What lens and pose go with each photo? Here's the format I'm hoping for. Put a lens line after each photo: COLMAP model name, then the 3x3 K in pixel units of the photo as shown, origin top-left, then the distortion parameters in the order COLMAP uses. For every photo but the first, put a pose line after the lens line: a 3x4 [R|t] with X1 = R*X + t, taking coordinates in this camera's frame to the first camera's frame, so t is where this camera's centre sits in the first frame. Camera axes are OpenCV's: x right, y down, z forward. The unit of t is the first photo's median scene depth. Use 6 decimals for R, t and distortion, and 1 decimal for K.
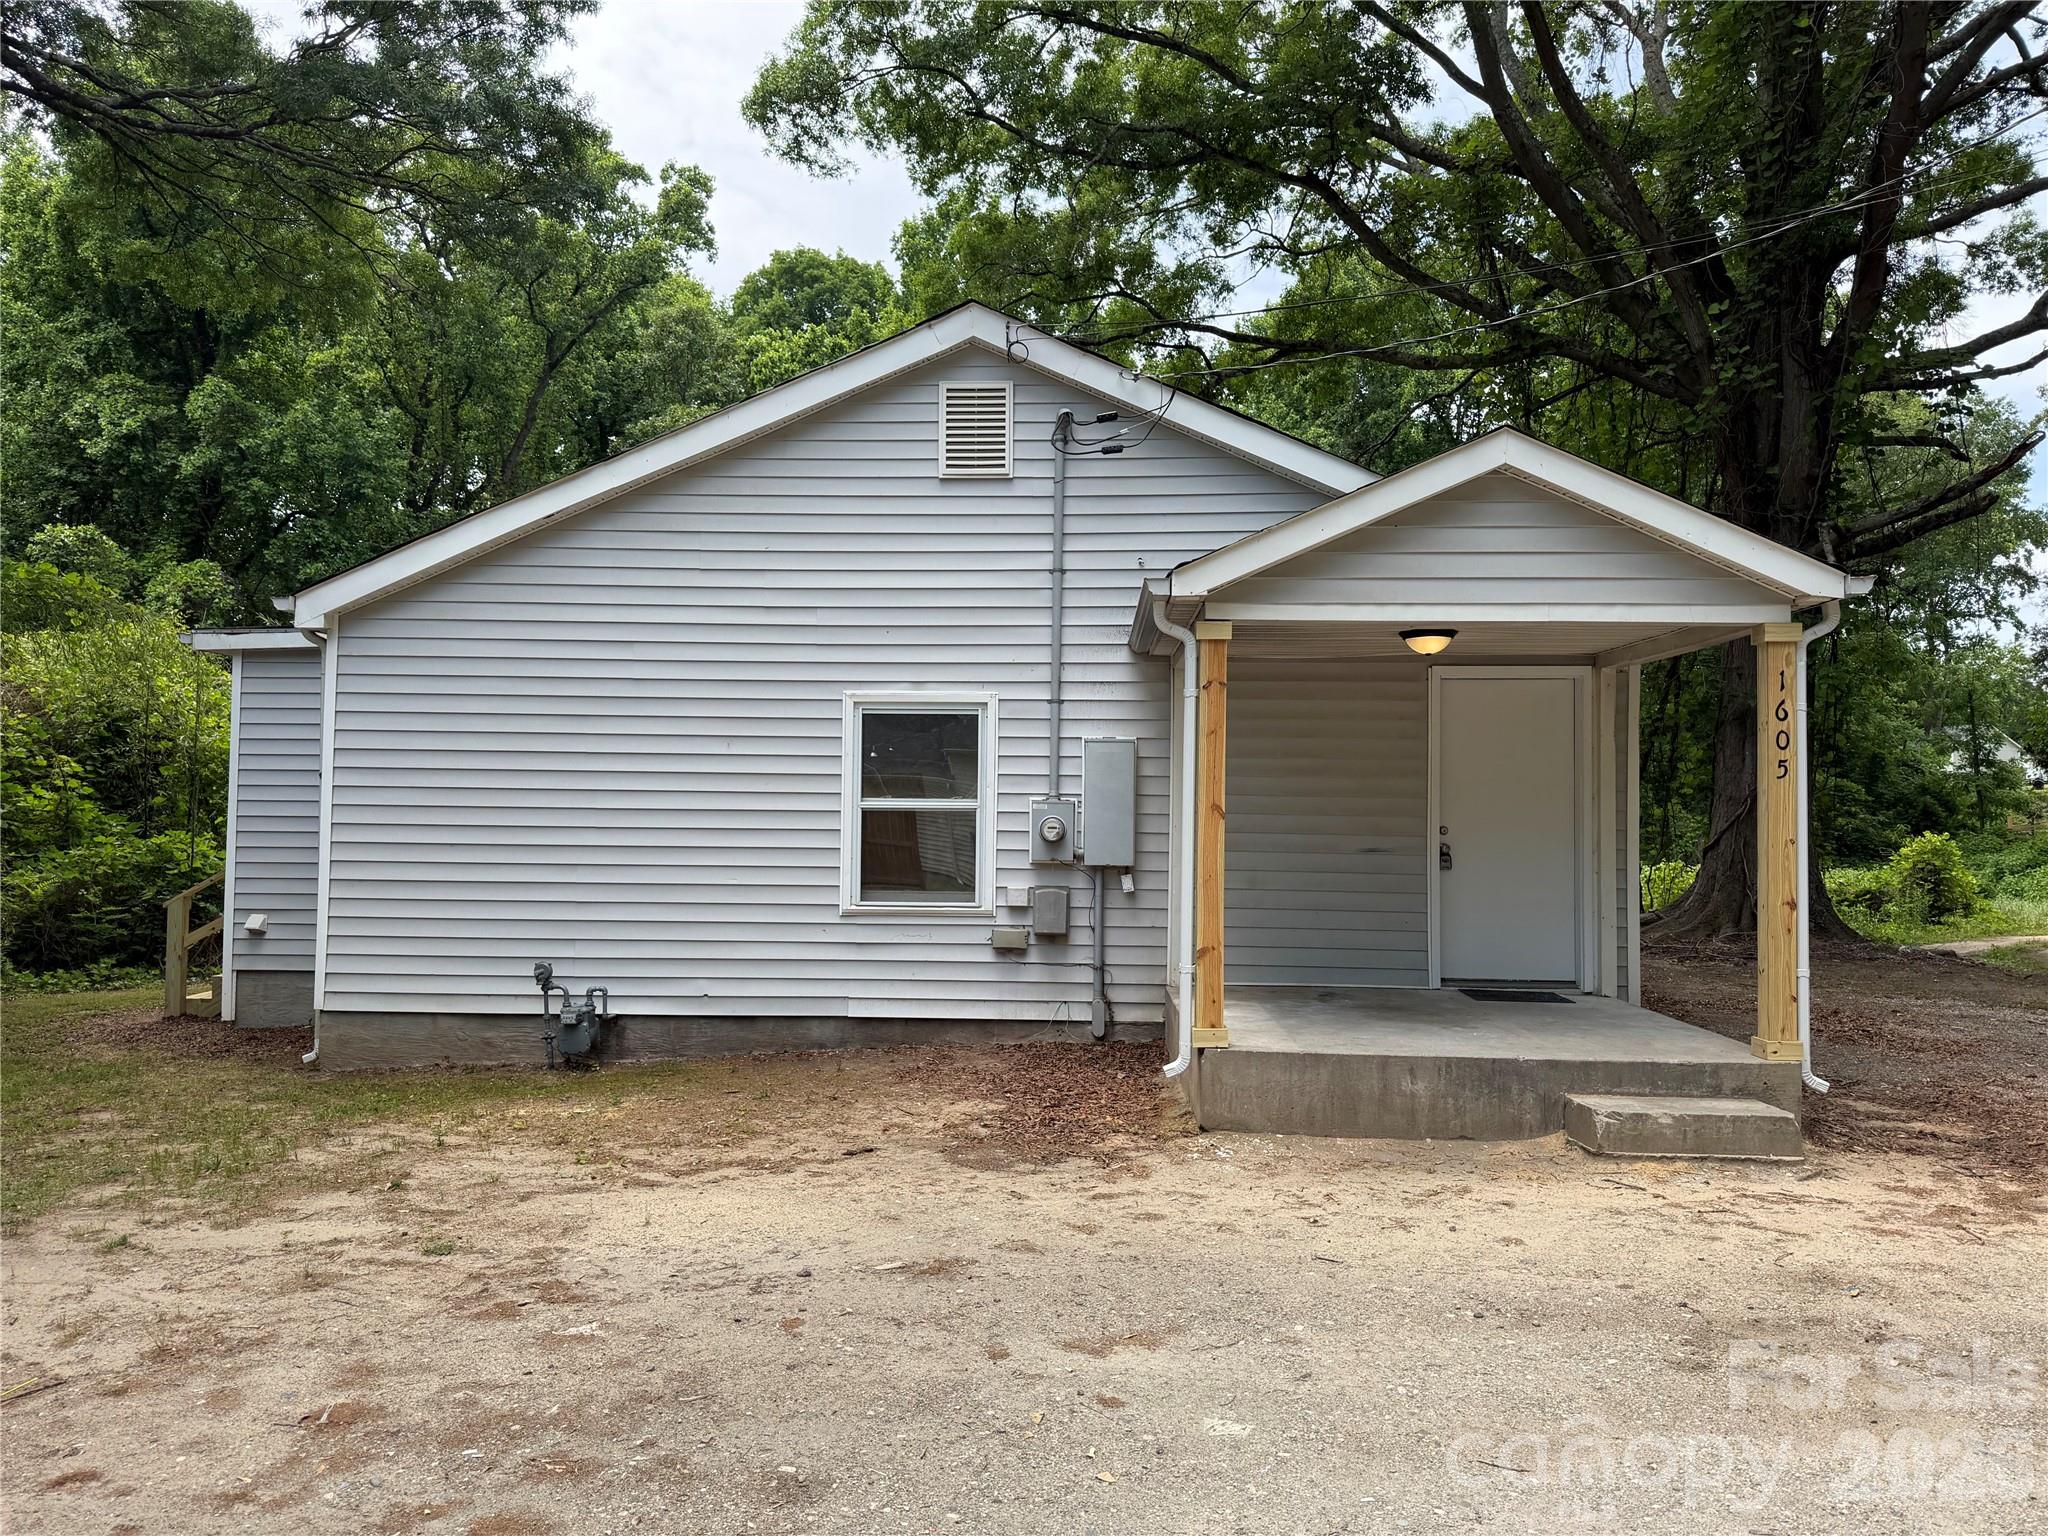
lens RADIAL K [[1422.1, 0, 1049.4], [0, 1422.1, 764.7], [0, 0, 1]] dist [0.089854, -0.126652]
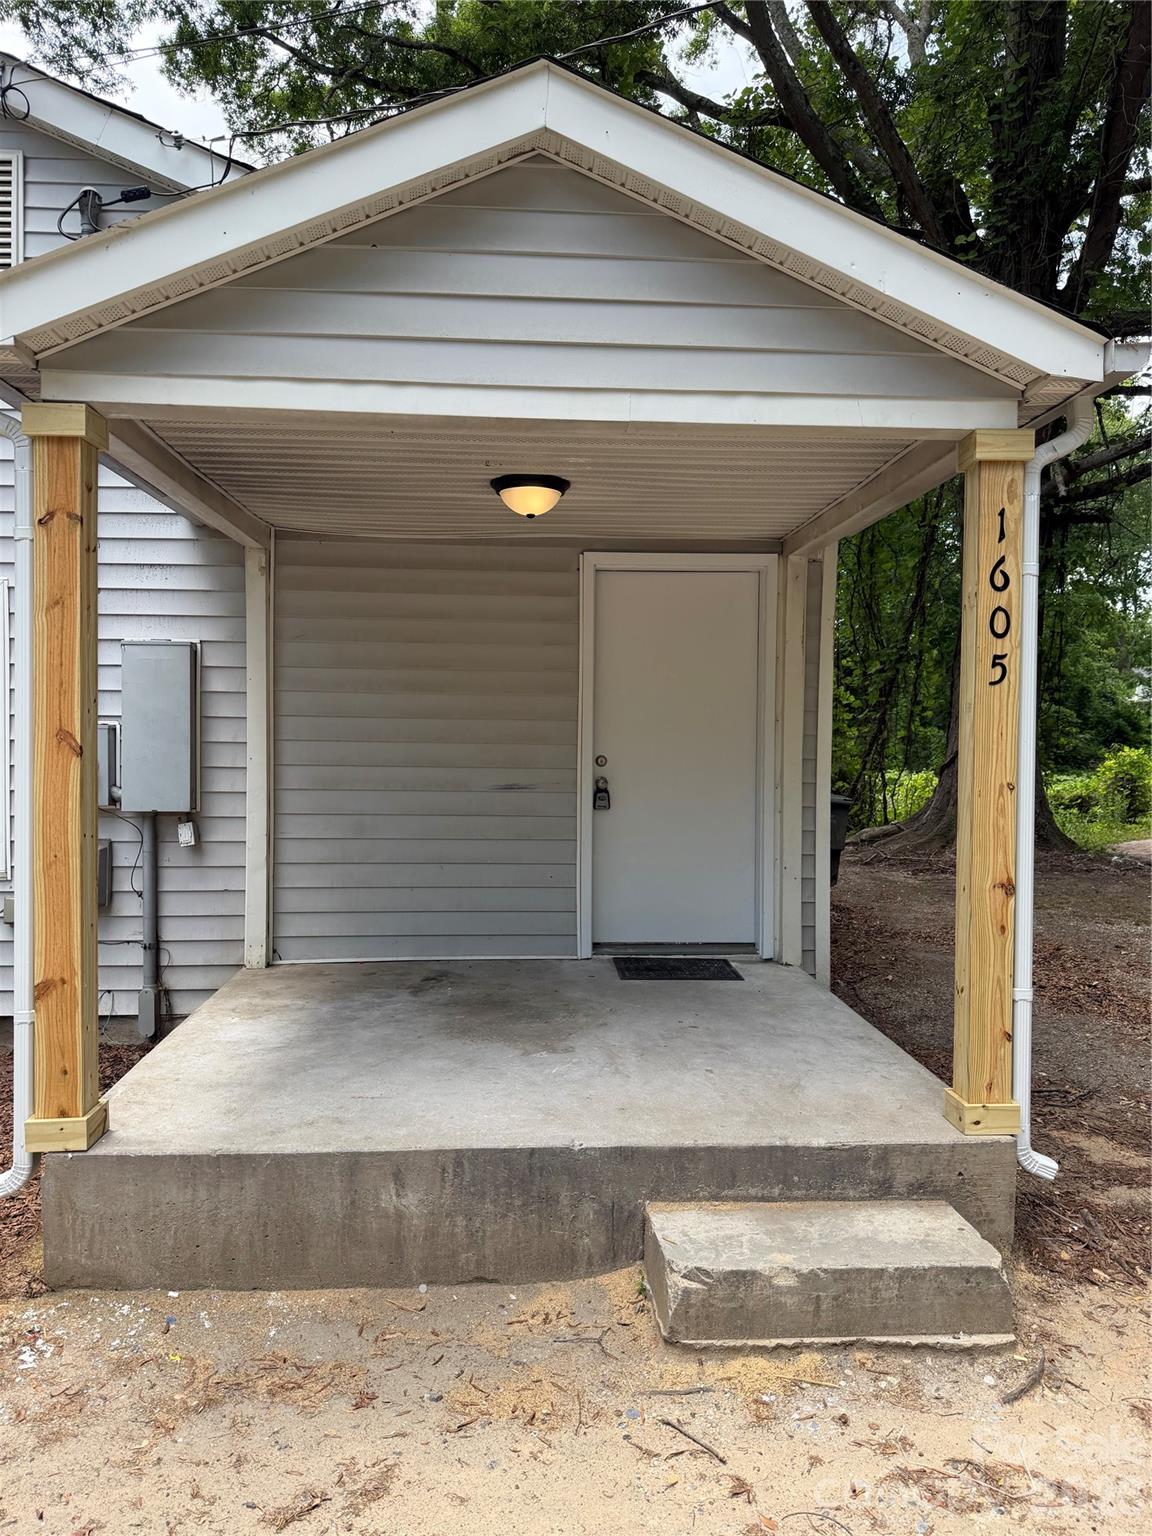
lens RADIAL K [[1109.4, 0, 576.0], [0, 1109.4, 768.0], [0, 0, 1]] dist [0.004389, 0.024354]
pose [[0.995661, -0.007625, 0.092743, 0.204942], [0.001731, 0.997982, 0.063470, 0.010904], [-0.093040, -0.063034, 0.993665, 0.391512]]
